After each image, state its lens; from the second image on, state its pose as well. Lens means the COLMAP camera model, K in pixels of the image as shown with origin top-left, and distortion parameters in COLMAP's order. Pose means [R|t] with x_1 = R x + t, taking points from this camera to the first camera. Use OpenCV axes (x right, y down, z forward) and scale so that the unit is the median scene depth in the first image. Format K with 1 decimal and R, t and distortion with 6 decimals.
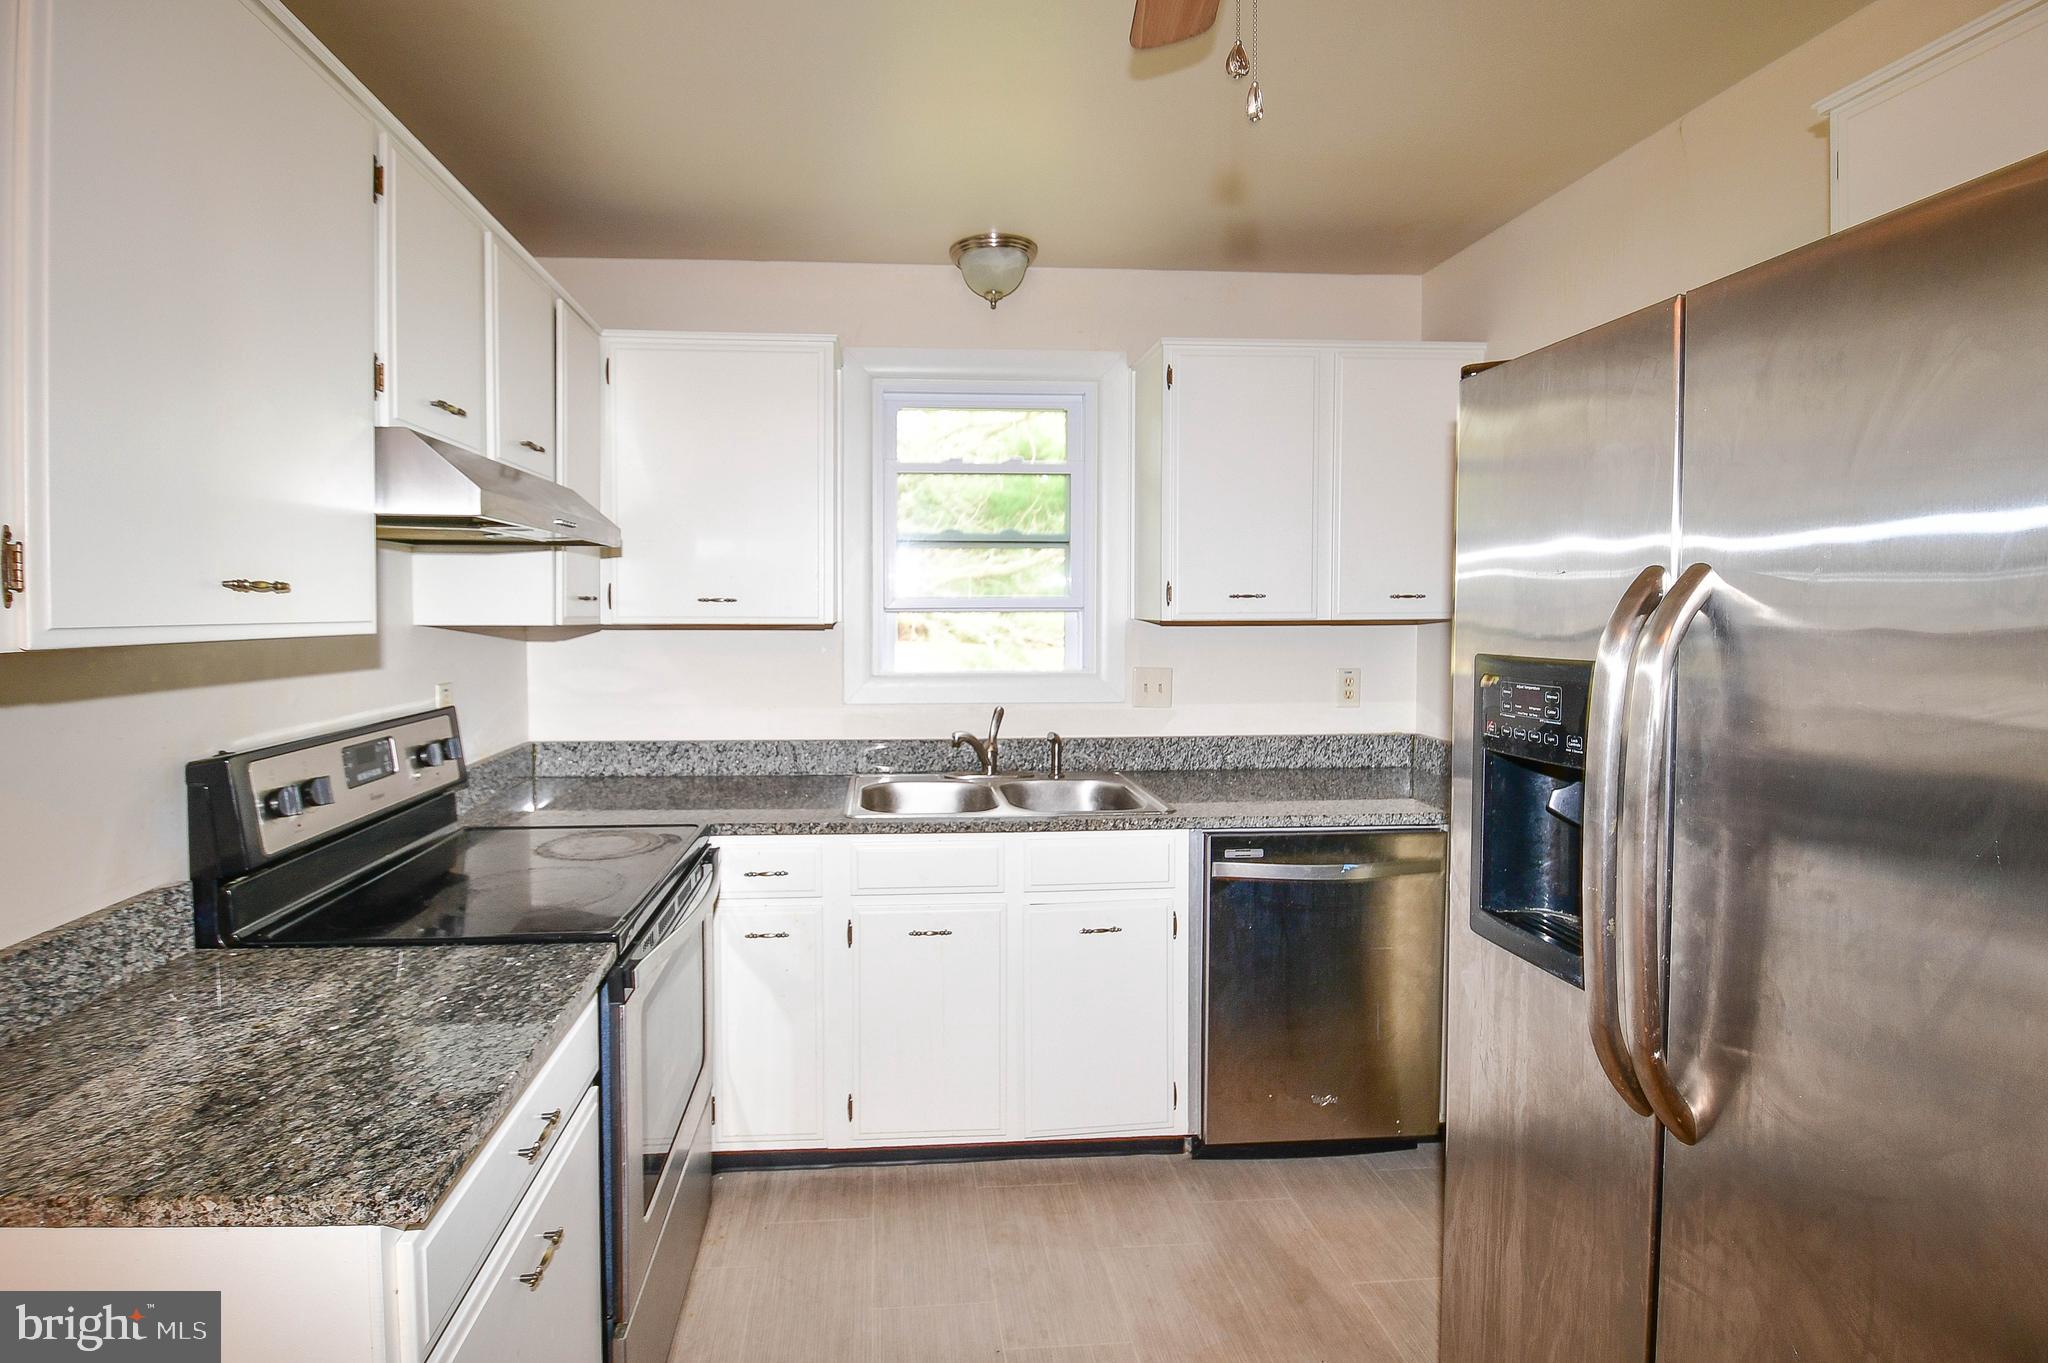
lens RADIAL K [[953.2, 0, 1021.9], [0, 953.2, 633.7], [0, 0, 1]] dist [-0.000037, -0.014340]
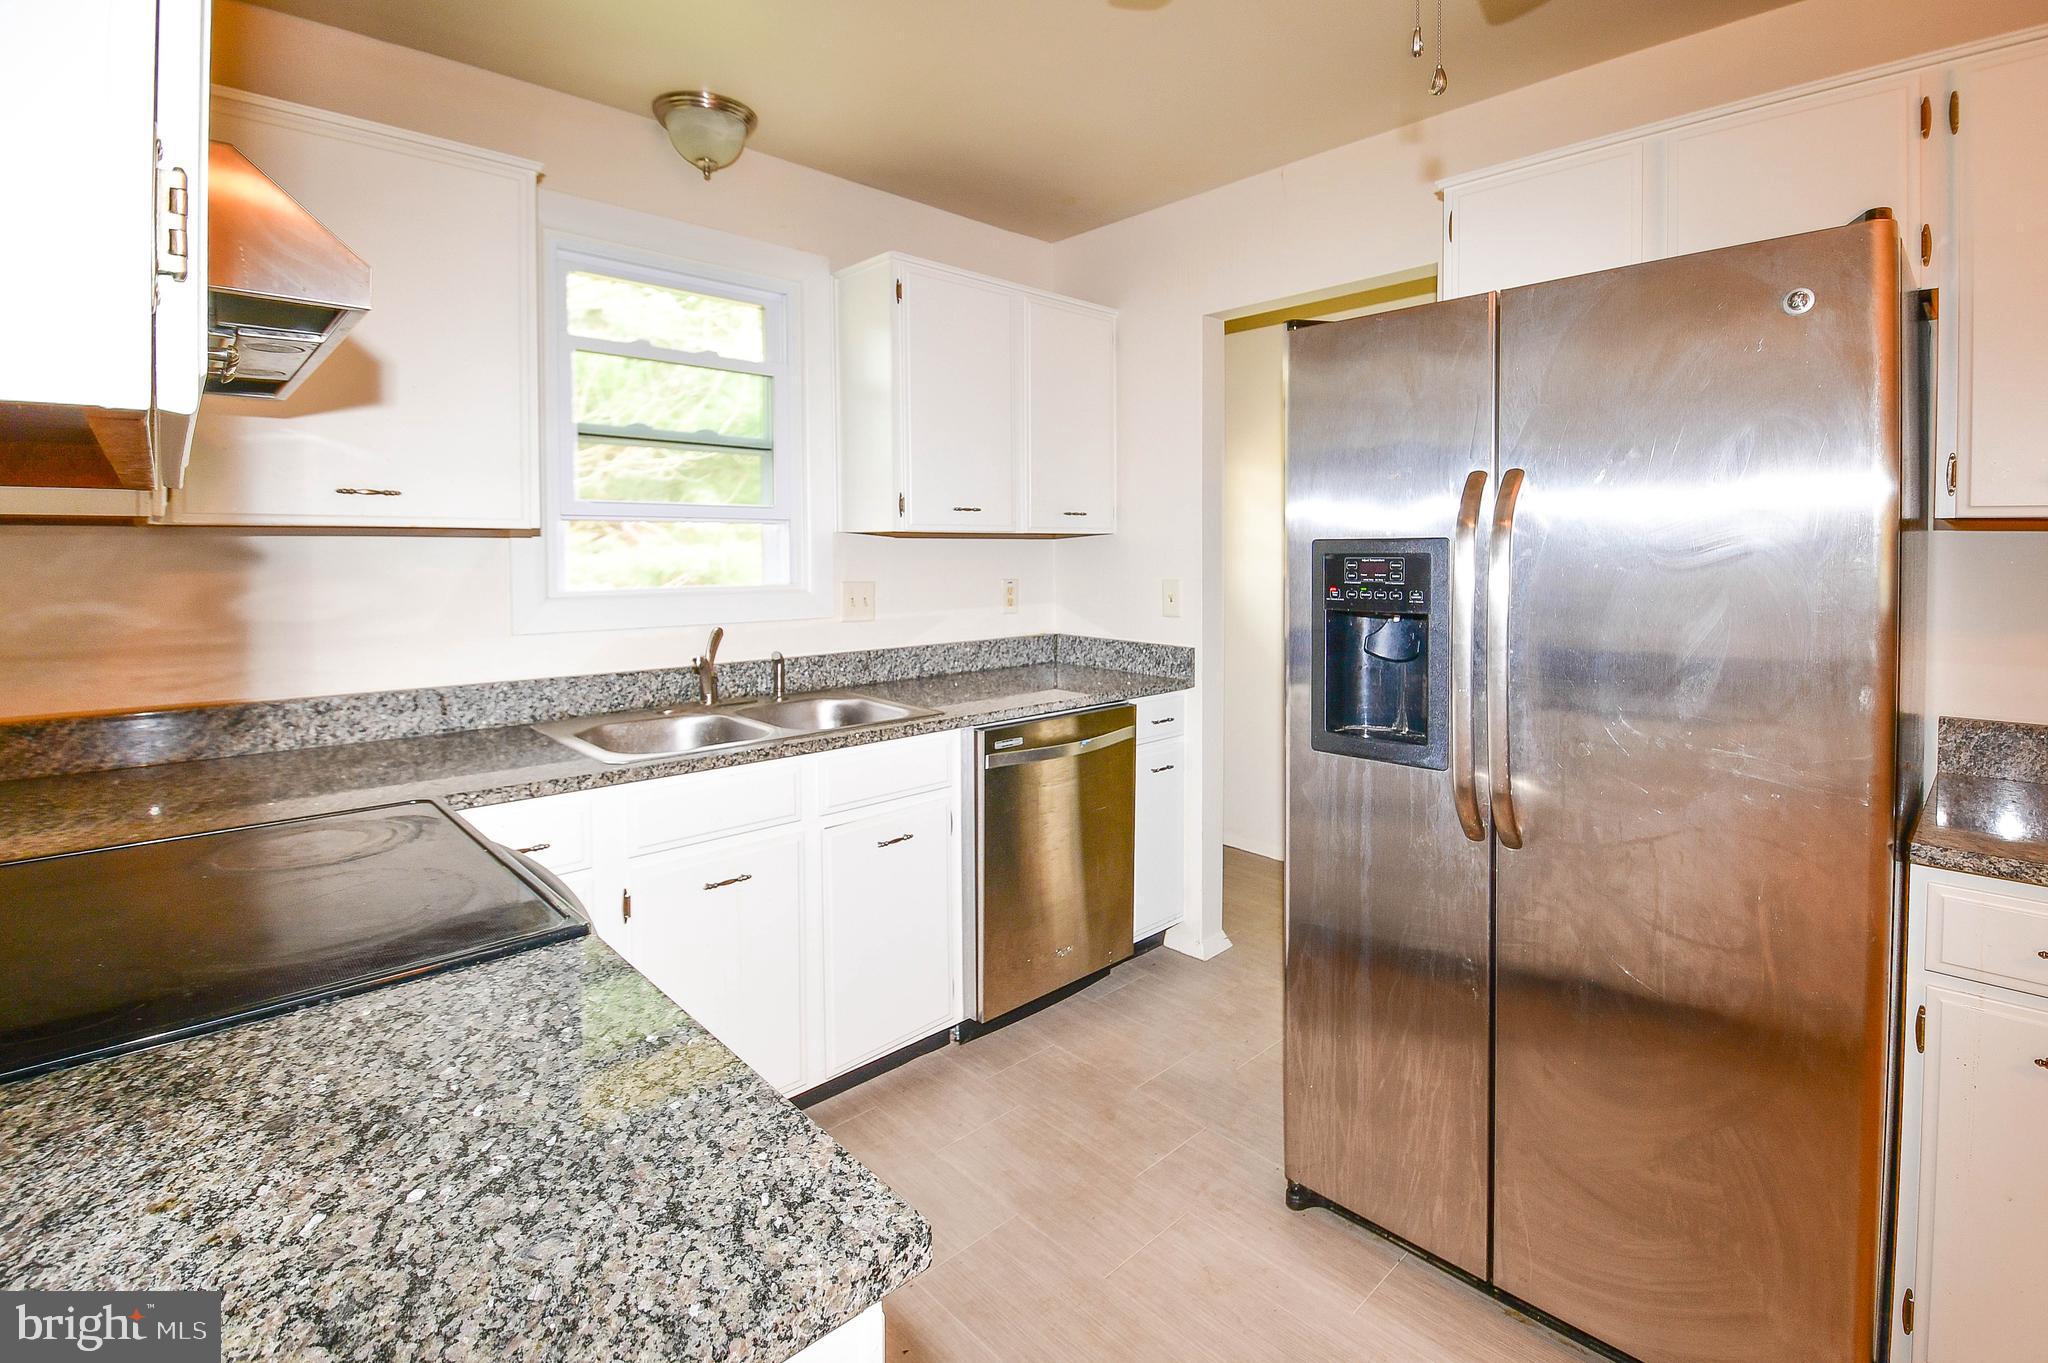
lens RADIAL K [[932.6, 0, 1029.5], [0, 932.6, 583.1], [0, 0, 1]] dist [0.001151, -0.011284]
pose [[0.777218, -0.022515, 0.628829, -0.369380], [0.021616, 0.999725, 0.009078, 0.035699], [-0.628861, 0.006537, 0.777491, 0.145133]]
